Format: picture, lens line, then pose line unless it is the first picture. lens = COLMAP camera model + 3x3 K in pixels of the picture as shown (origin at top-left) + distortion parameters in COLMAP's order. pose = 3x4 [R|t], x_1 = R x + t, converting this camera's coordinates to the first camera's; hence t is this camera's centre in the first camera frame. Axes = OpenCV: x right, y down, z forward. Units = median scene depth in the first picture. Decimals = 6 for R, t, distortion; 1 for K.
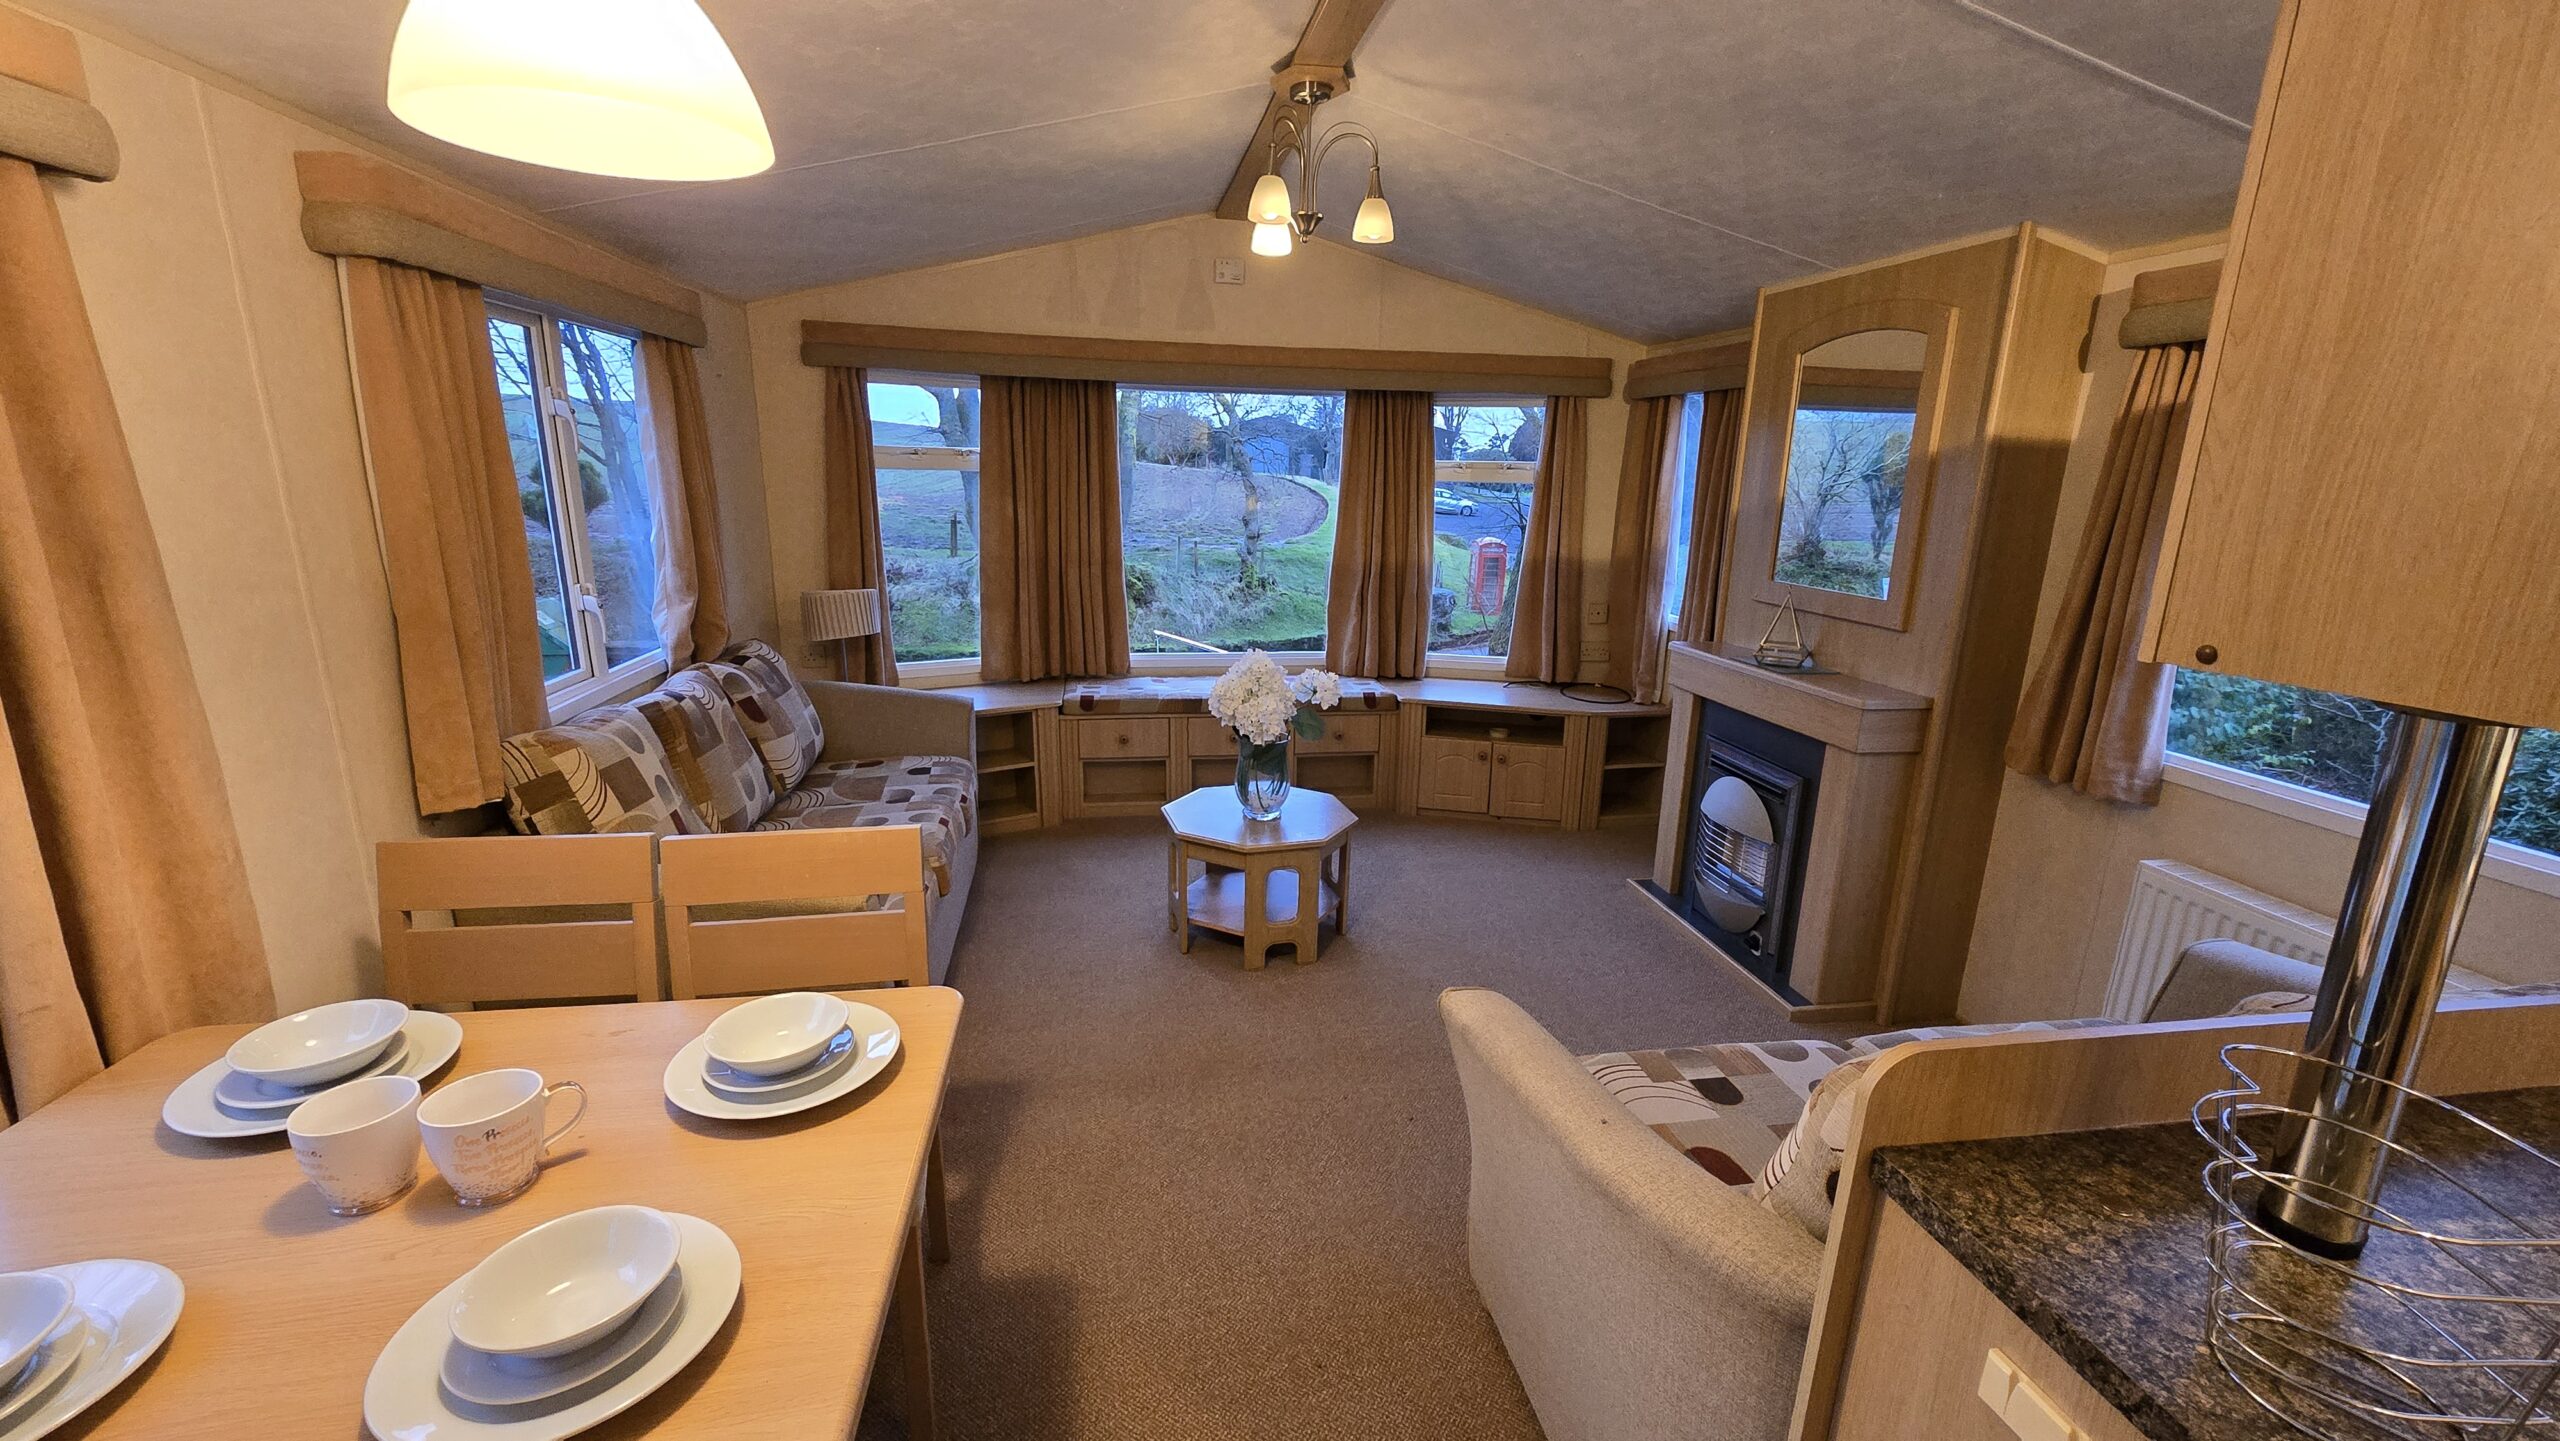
lens RADIAL K [[1041.3, 0, 1287.8], [0, 1041.3, 728.7], [0, 0, 1]] dist [-0.003962, 0.000882]
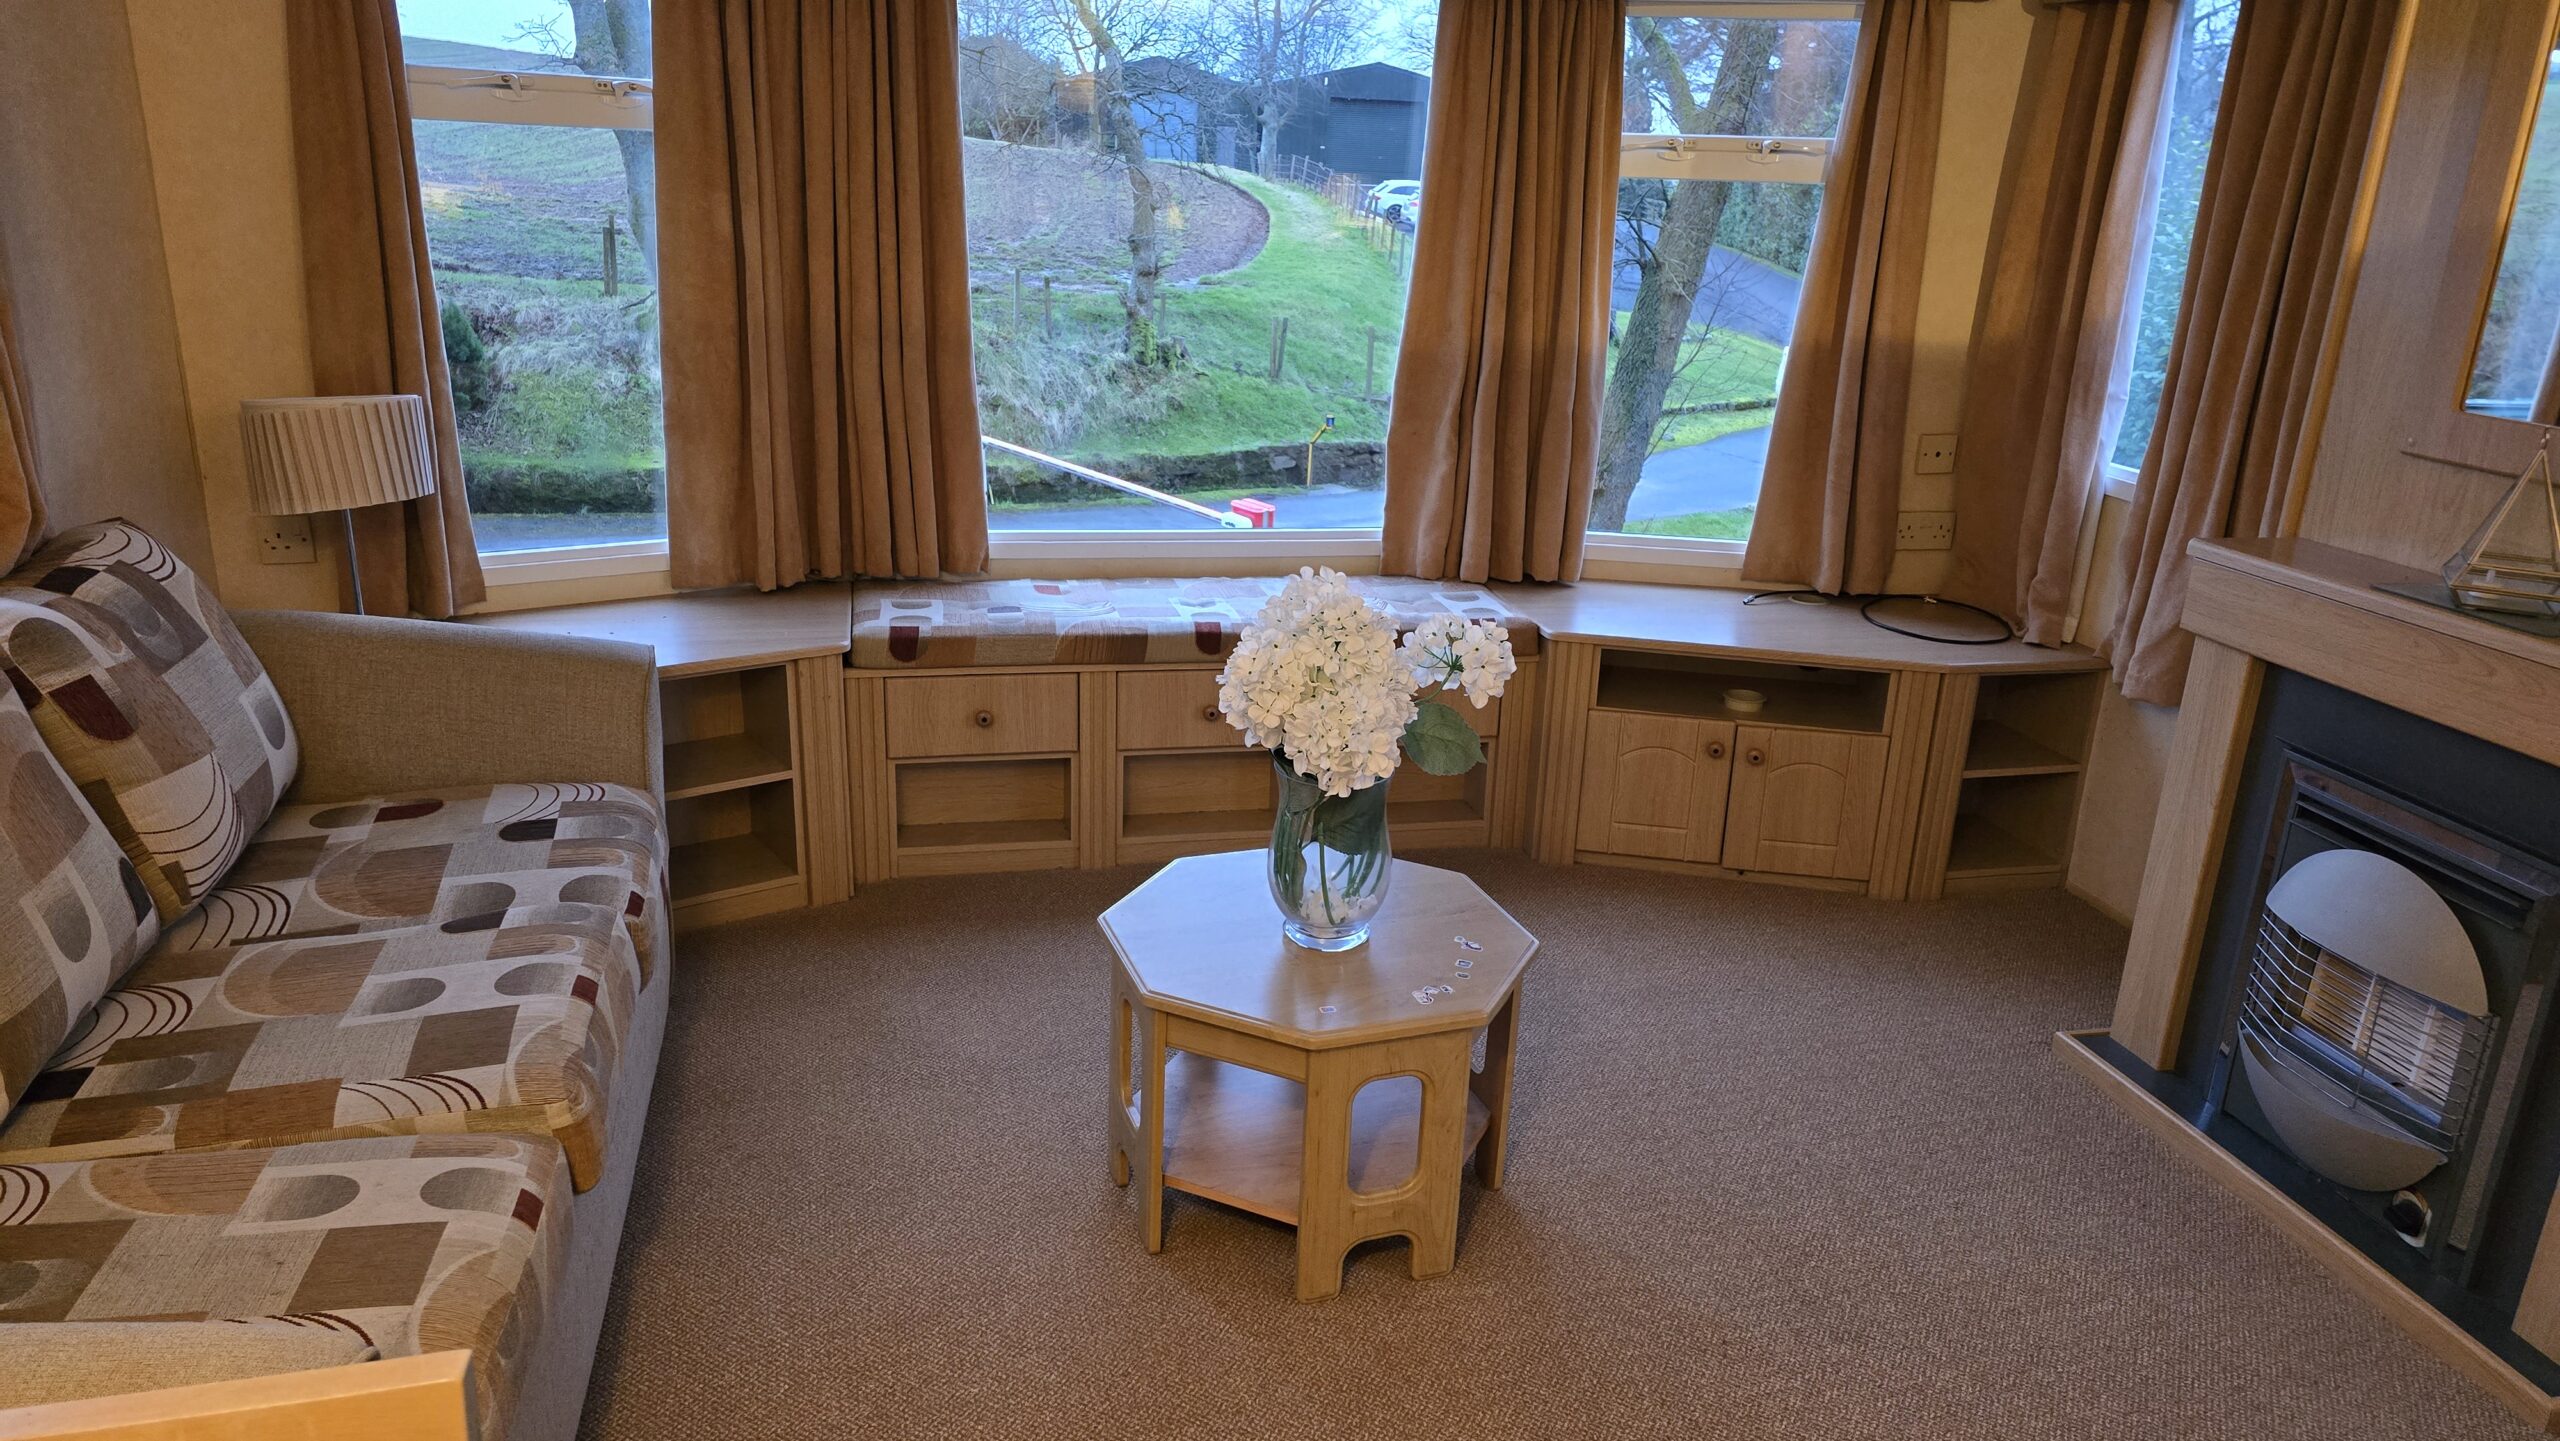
lens RADIAL K [[1700.4, 0, 1289.3], [0, 1700.4, 718.4], [0, 0, 1]] dist [0.071610, -0.061465]
pose [[0.998265, 0.000820, 0.058883, -0.085435], [-0.005177, 0.997254, 0.073882, -0.065844], [-0.058661, -0.074058, 0.995527, 0.290342]]
